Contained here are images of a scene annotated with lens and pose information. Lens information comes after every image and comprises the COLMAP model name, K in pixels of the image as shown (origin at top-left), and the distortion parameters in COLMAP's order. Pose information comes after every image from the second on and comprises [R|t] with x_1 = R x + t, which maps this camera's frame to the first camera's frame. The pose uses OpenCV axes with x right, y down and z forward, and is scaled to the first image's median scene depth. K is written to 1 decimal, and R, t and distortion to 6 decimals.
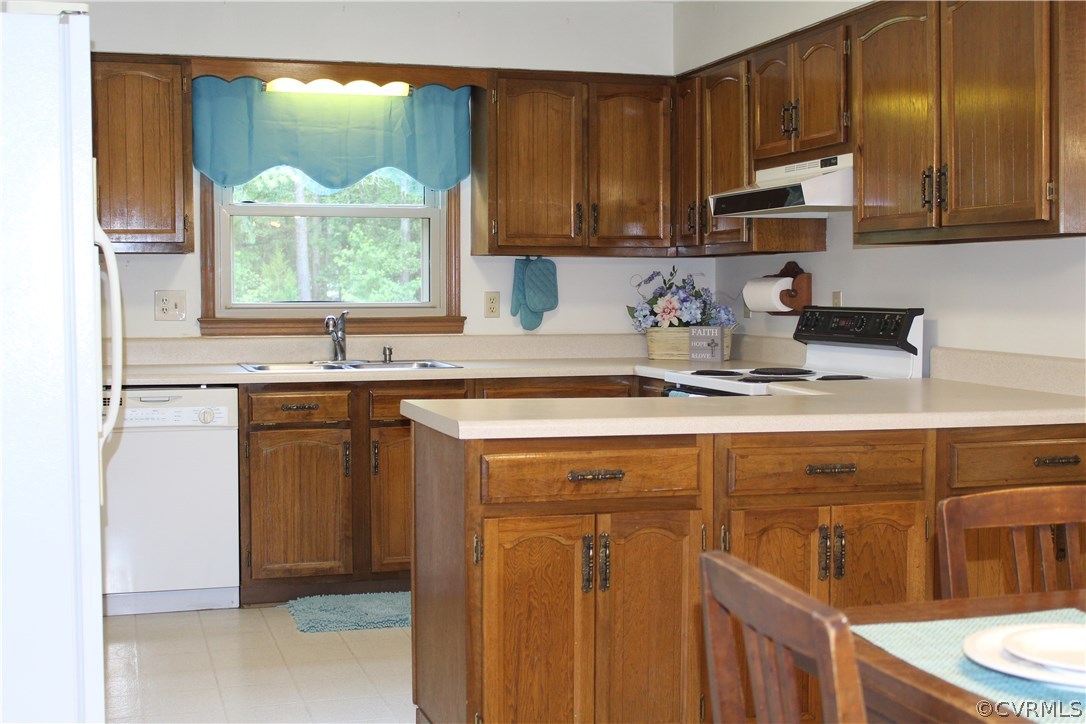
lens RADIAL K [[1433.9, 0, 543.0], [0, 1433.9, 362.0], [0, 0, 1]] dist [-0.032245, -0.007326]
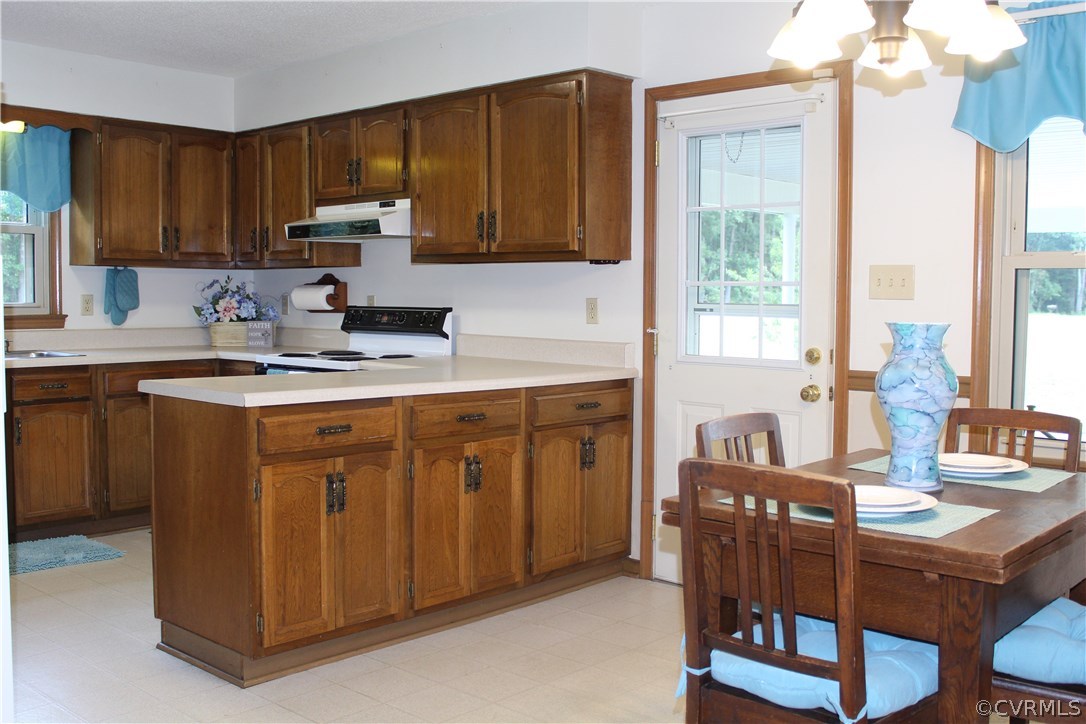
lens RADIAL K [[1067.1, 0, 543.0], [0, 1067.1, 362.0], [0, 0, 1]] dist [-0.118746, 0.145856]
pose [[0.862031, -0.024290, 0.506273, -0.187689], [0.017328, 0.999679, 0.018459, -0.000441], [-0.506559, -0.007139, 0.862176, 0.014977]]
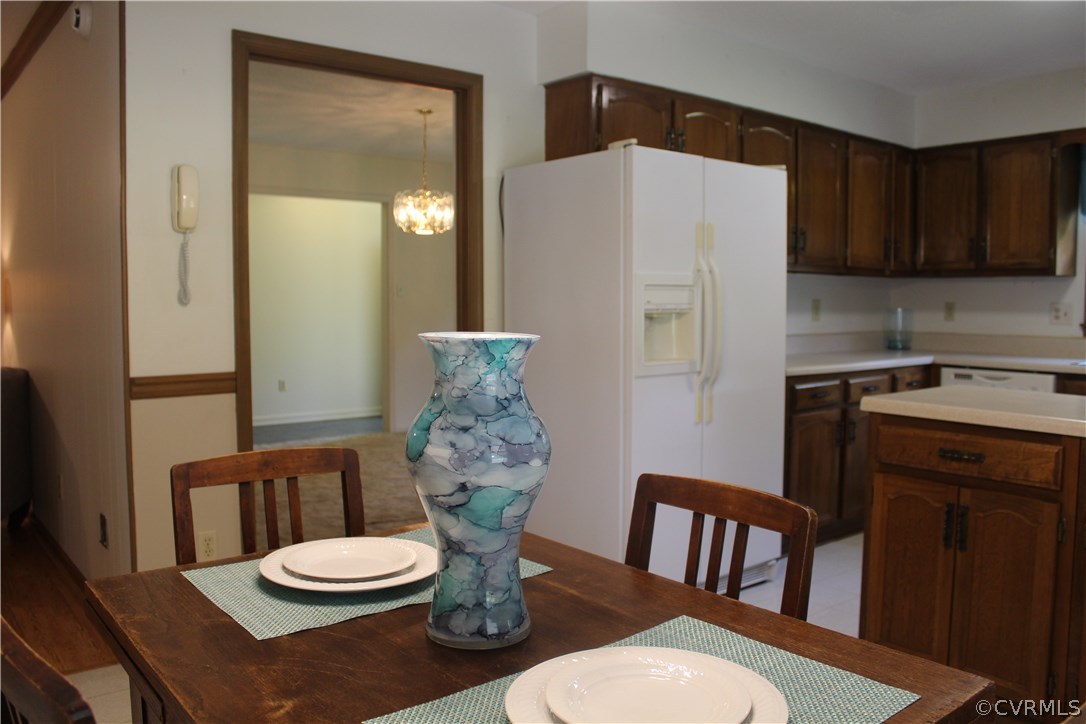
lens RADIAL K [[904.0, 0, 543.0], [0, 904.0, 362.0], [0, 0, 1]] dist [-0.193235, 0.161456]
pose [[0.363136, 0.070013, -0.929102, 0.360529], [-0.053884, 0.997082, 0.054075, -0.011950], [0.930177, 0.030428, 0.365849, 0.250374]]
